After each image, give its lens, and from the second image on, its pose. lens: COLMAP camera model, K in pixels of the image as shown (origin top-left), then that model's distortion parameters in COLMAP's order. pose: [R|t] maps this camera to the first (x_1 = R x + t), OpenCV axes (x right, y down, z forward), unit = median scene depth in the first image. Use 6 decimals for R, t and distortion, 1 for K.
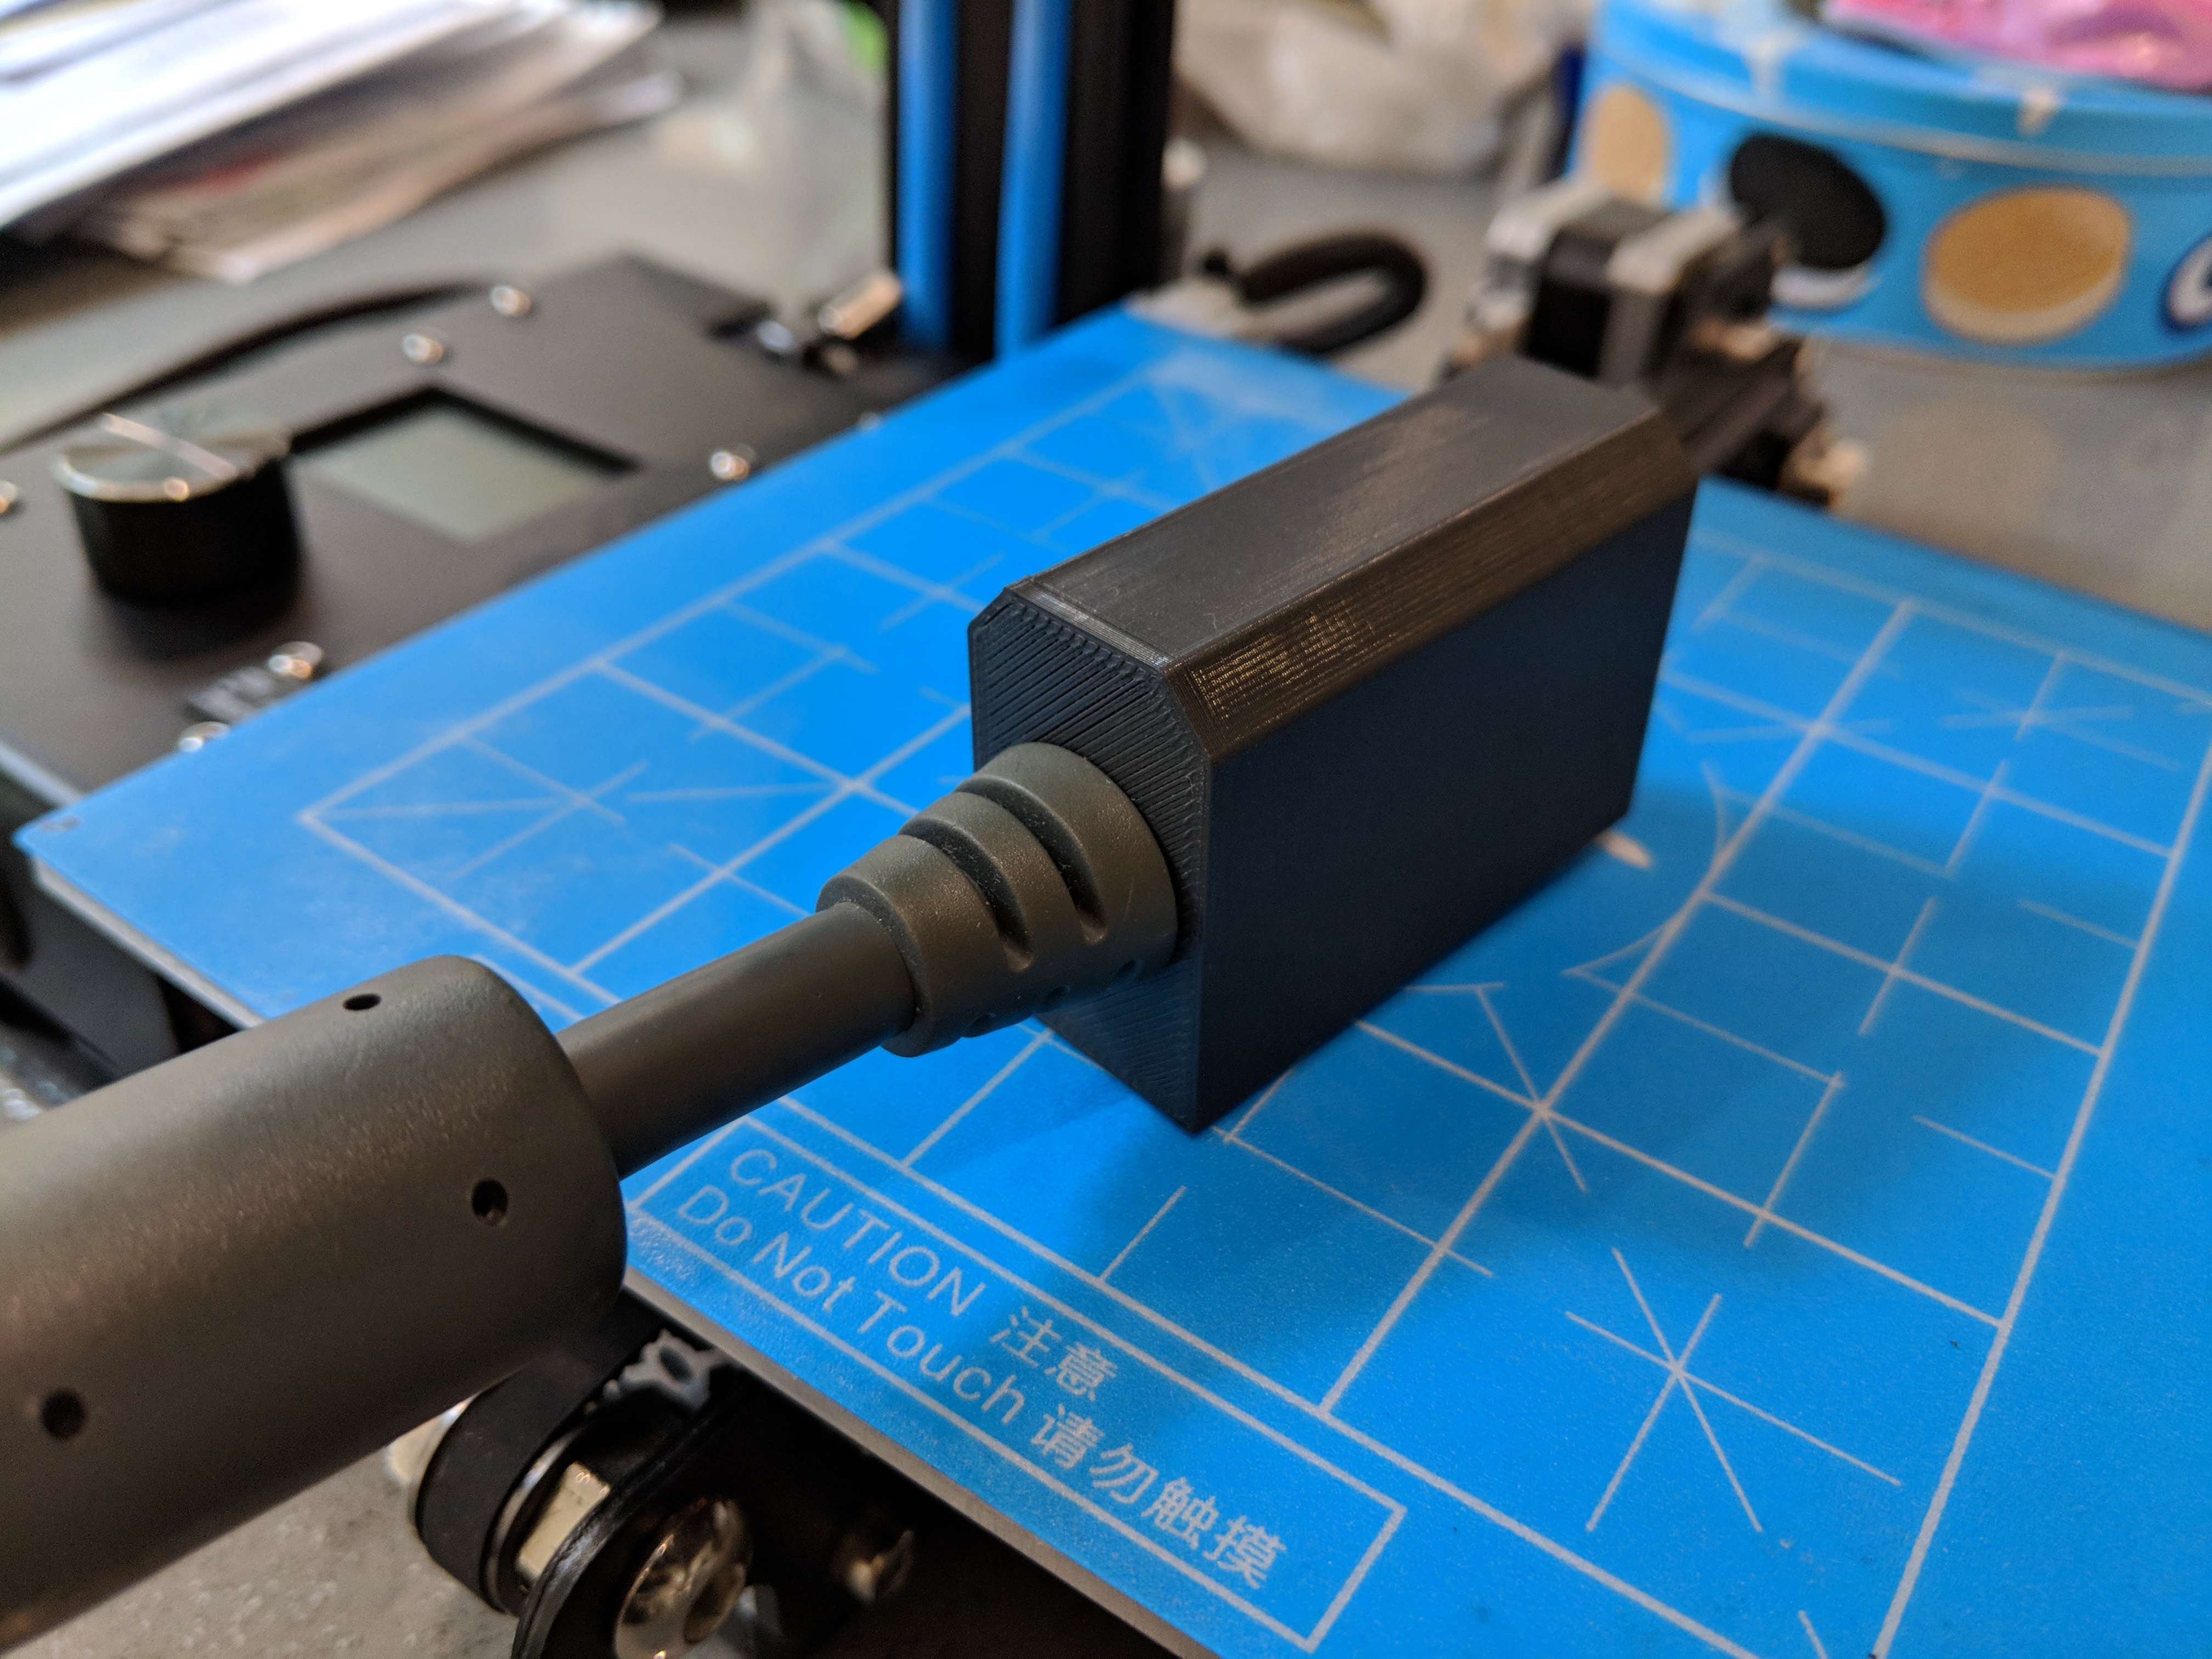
lens RADIAL K [[1839.5, 0, 1081.1], [0, 1839.5, 796.6], [0, 0, 1]] dist [0.005268, -0.120310]
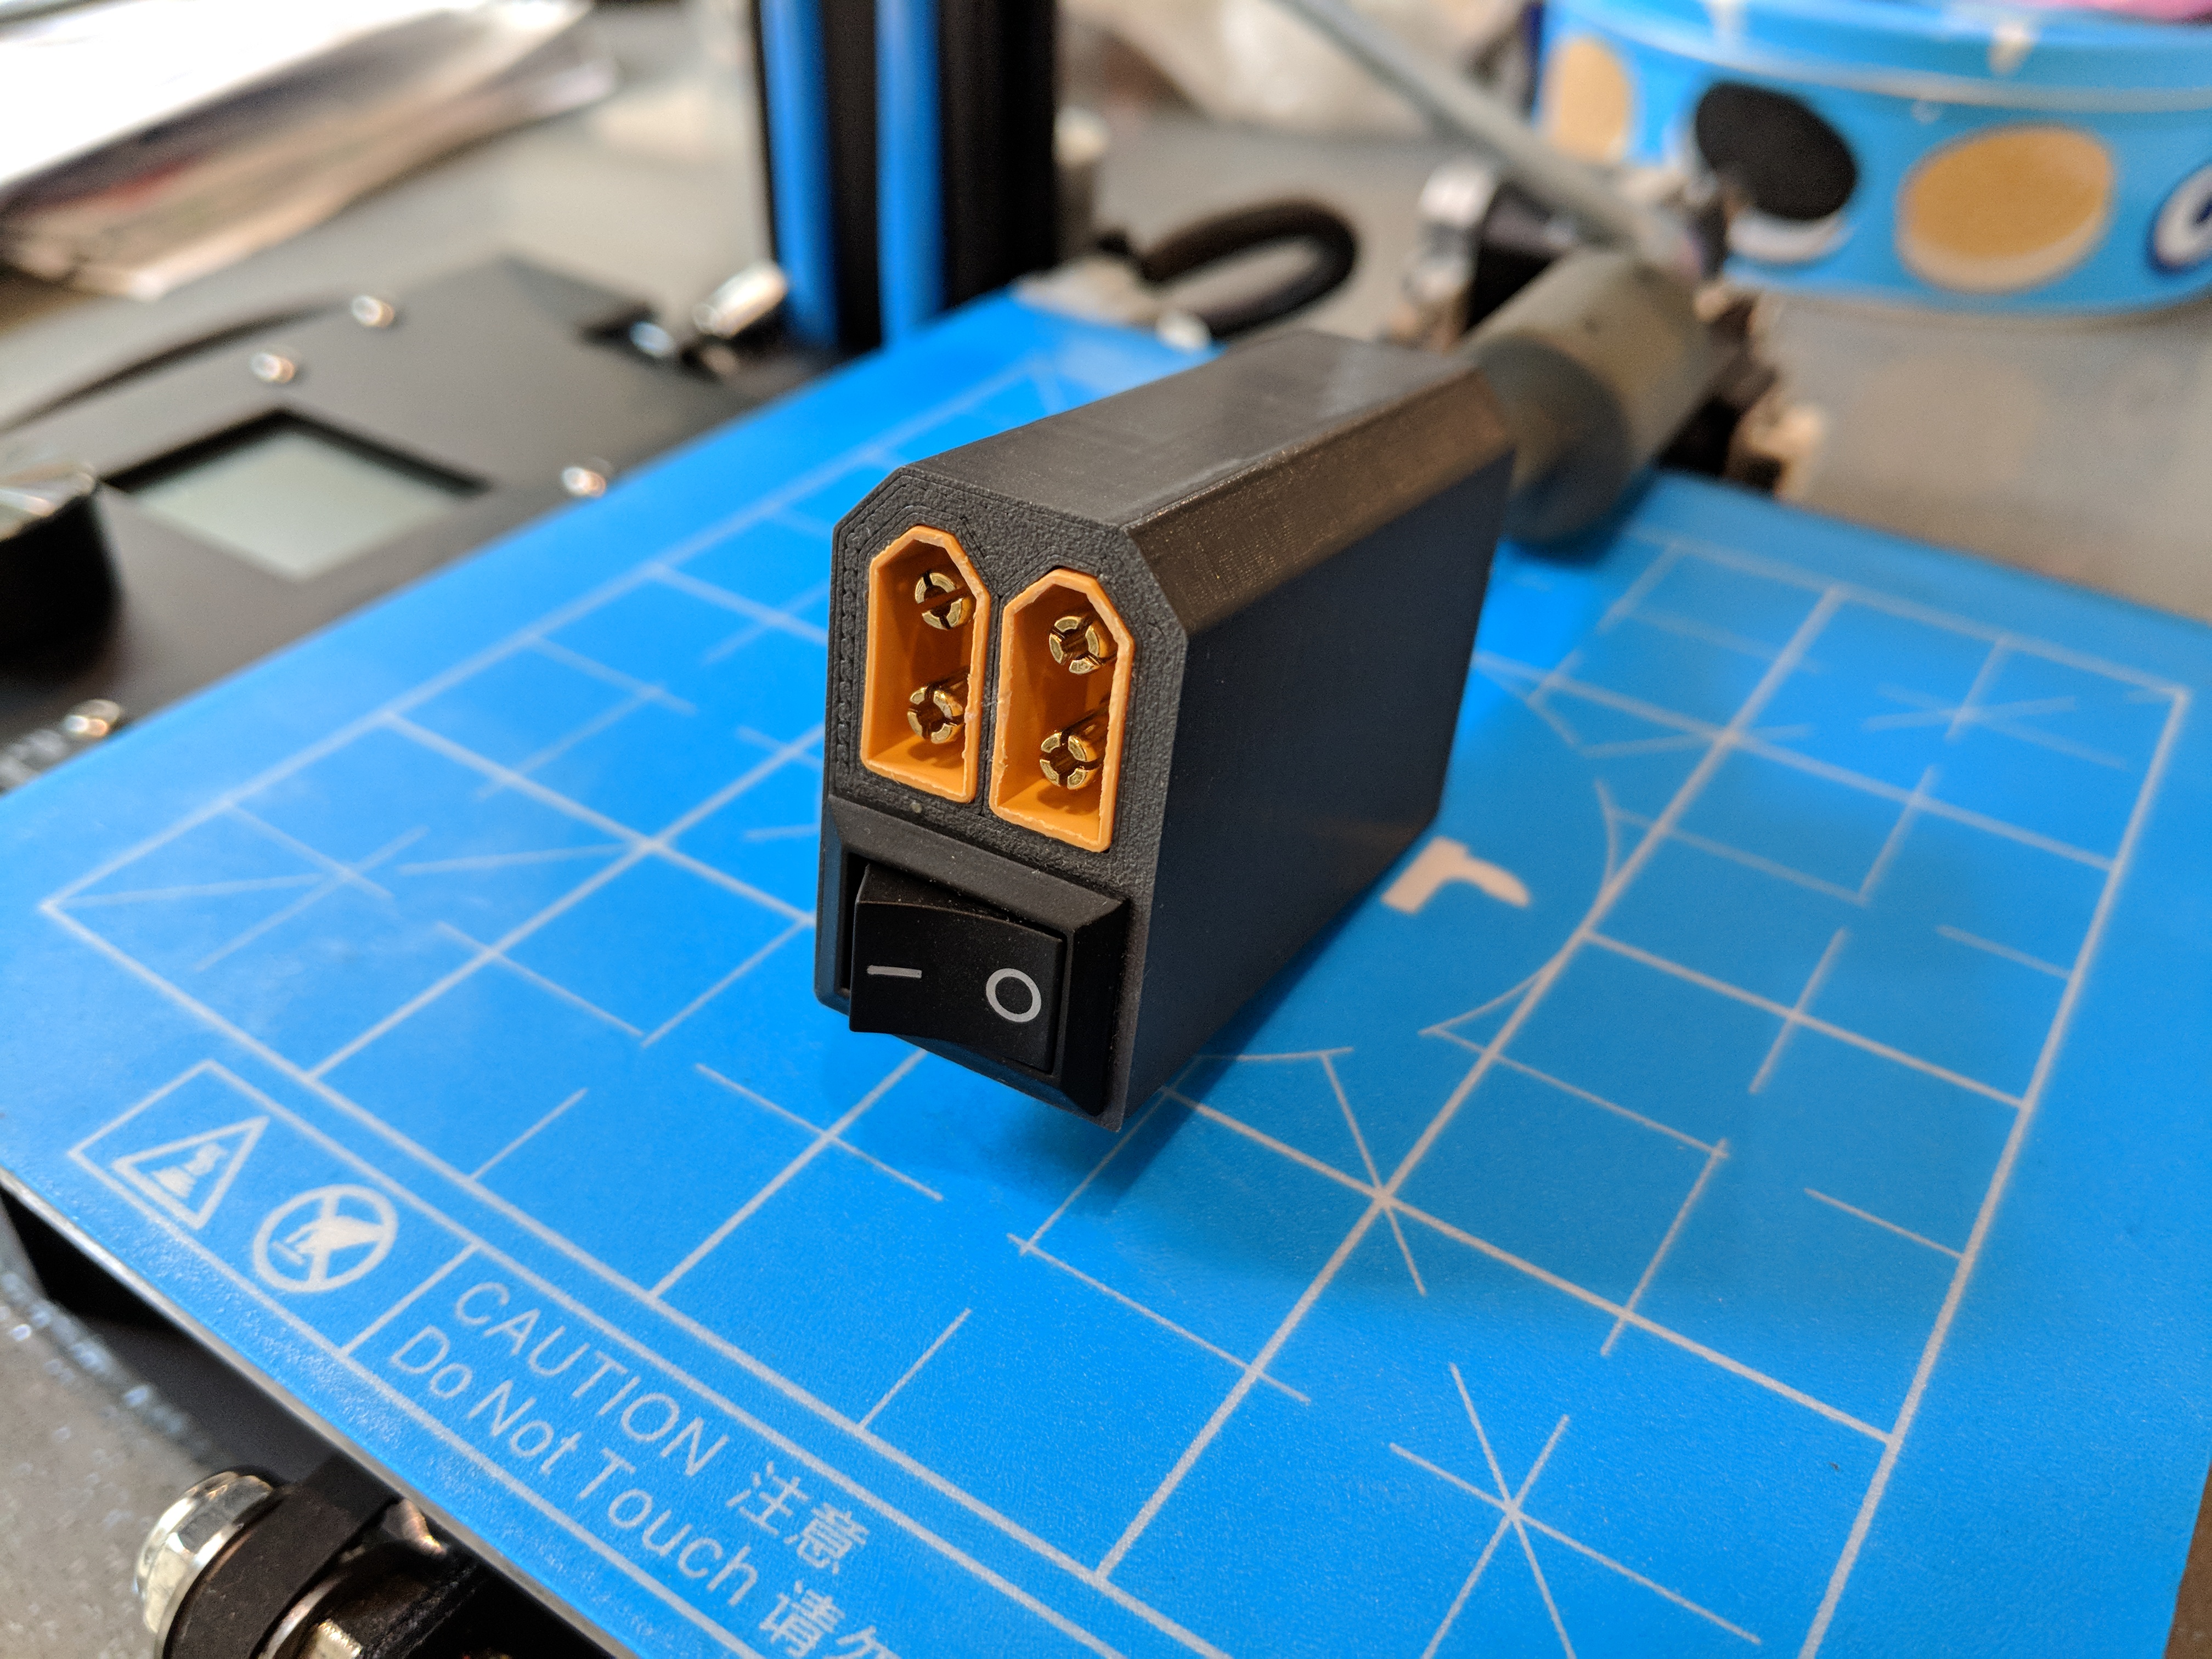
lens RADIAL K [[1856.5, 0, 1106.0], [0, 1856.5, 829.5], [0, 0, 1]] dist [-0.013734, -0.093914]
pose [[0.999300, -0.037412, -0.000570, 0.111603], [0.037413, 0.998932, 0.027124, -0.033493], [-0.000445, -0.027126, 0.999632, 0.098492]]
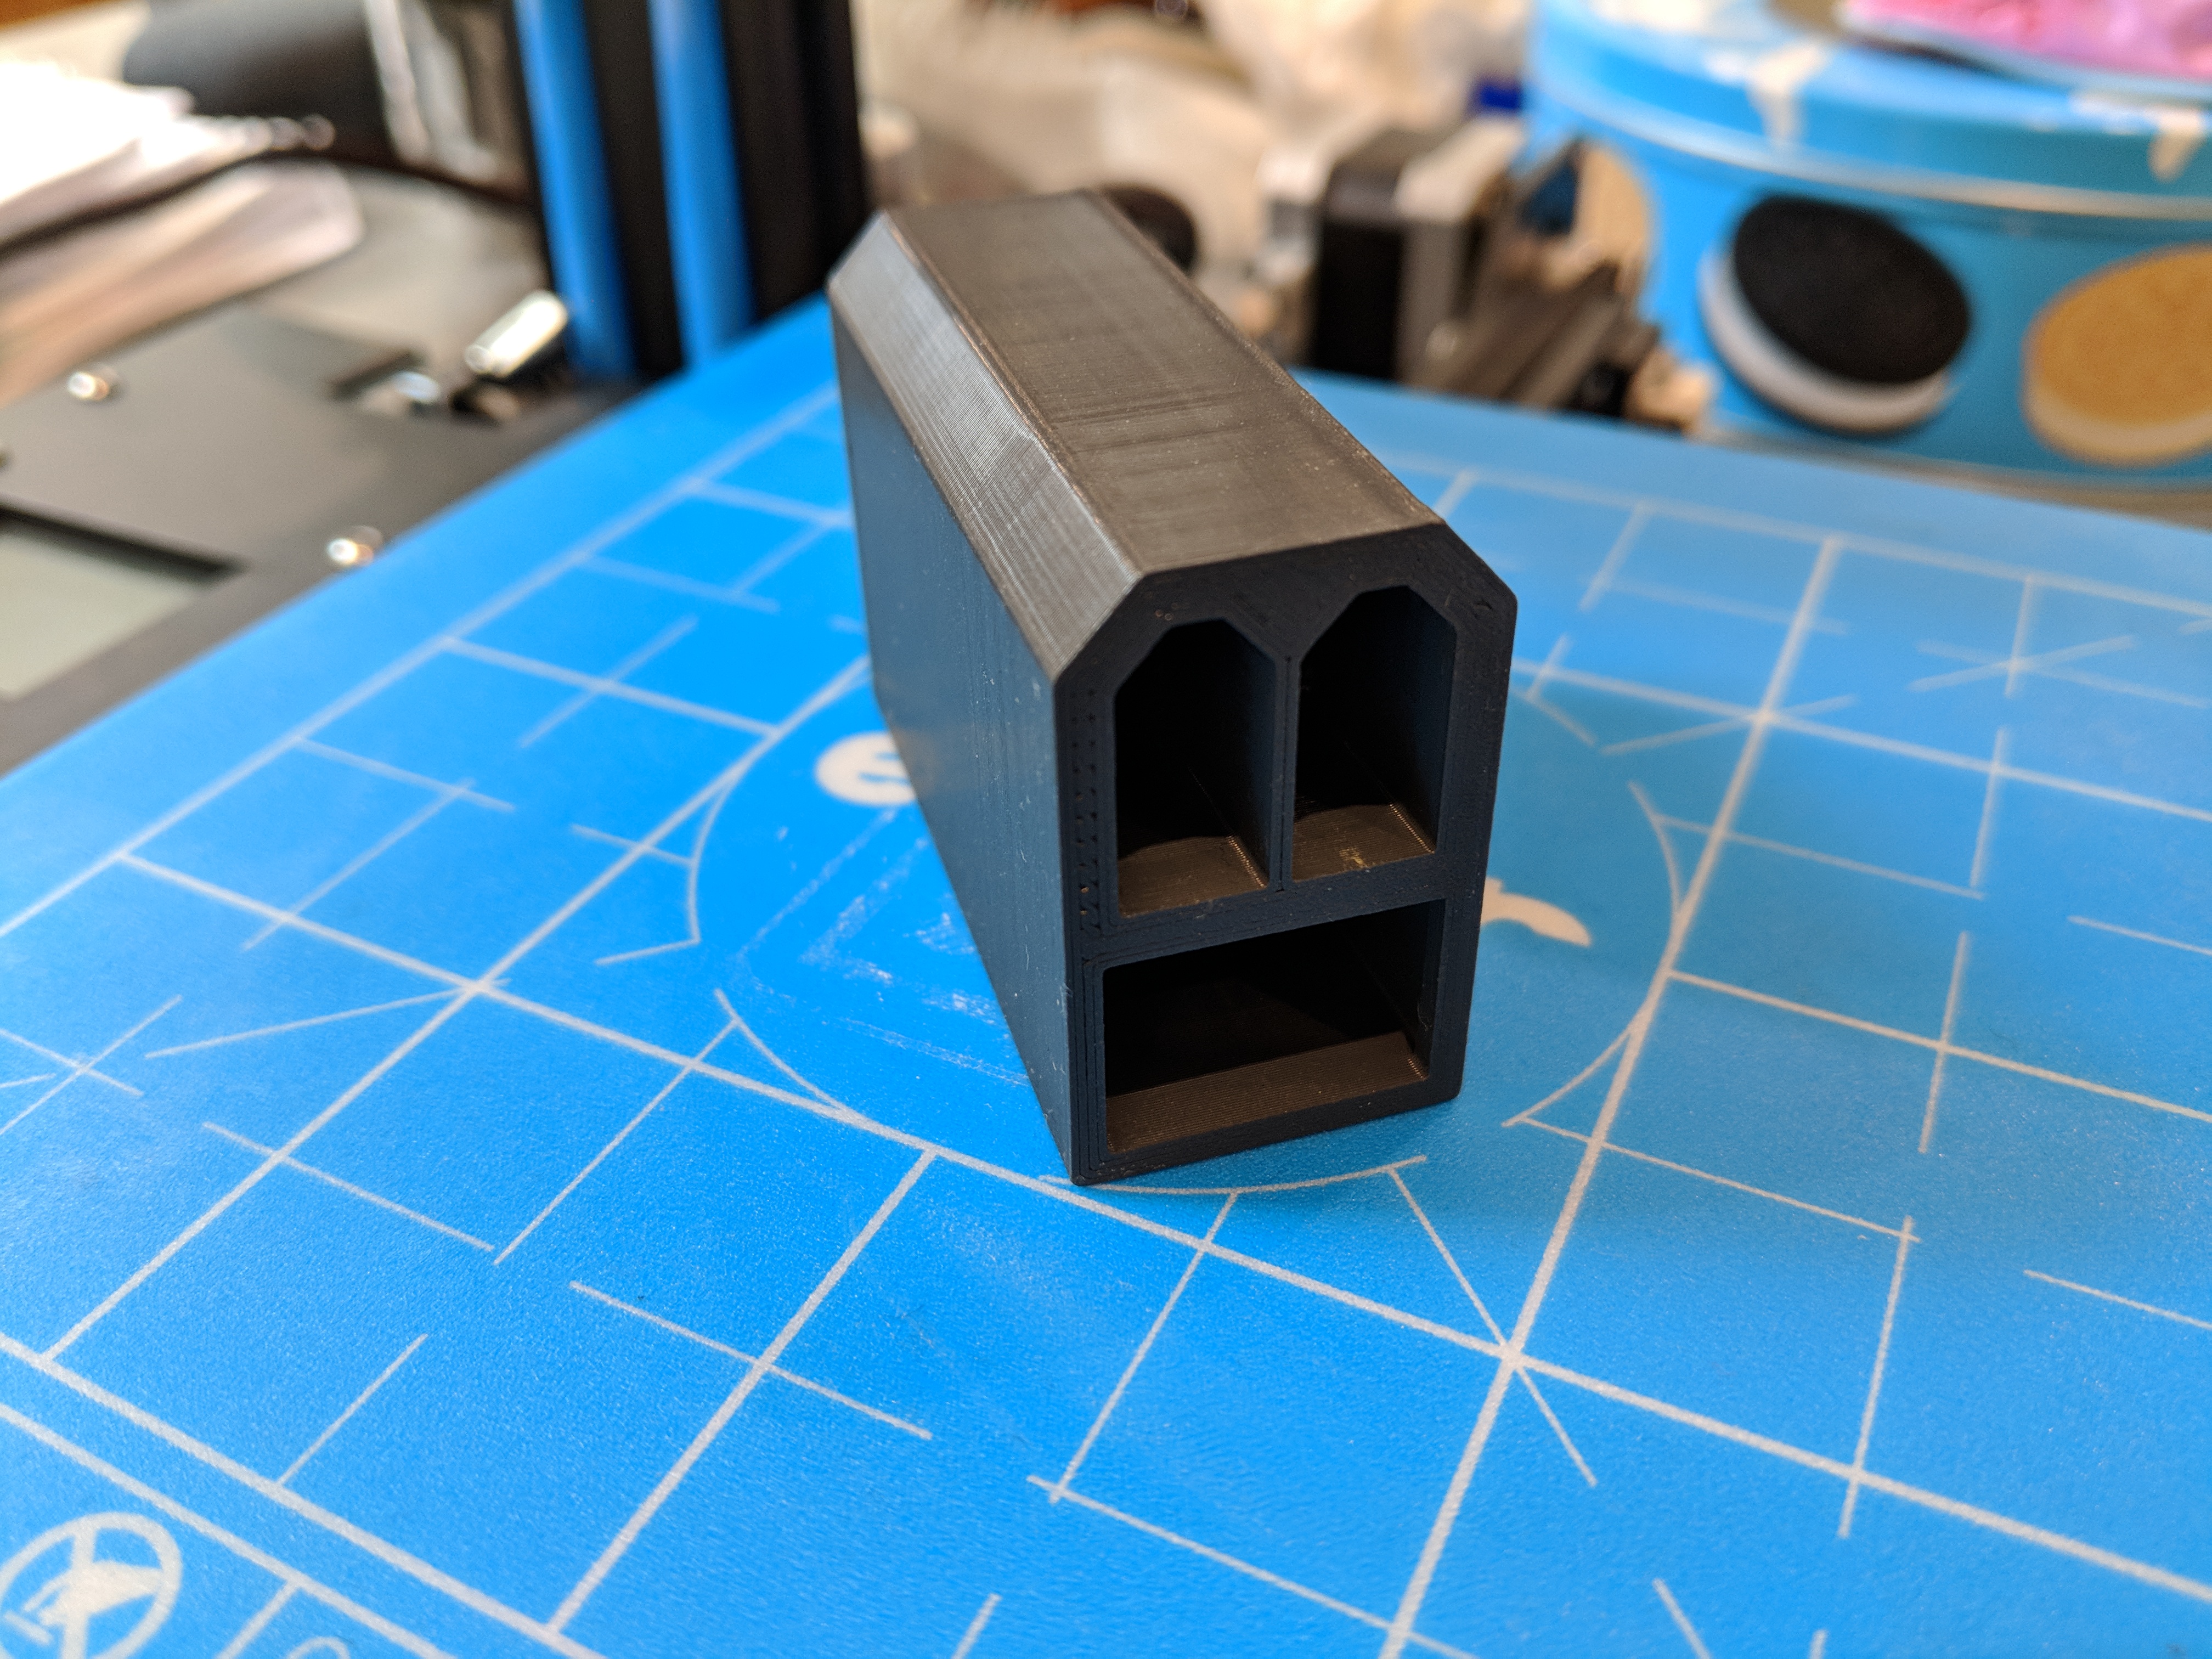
lens RADIAL K [[1875.5, 0, 1106.0], [0, 1875.5, 829.5], [0, 0, 1]] dist [-0.036542, -0.063519]
pose [[0.985894, -0.138120, 0.094528, 0.059294], [0.137672, 0.990414, 0.011278, -0.044836], [-0.095180, 0.001895, 0.995458, 0.299207]]
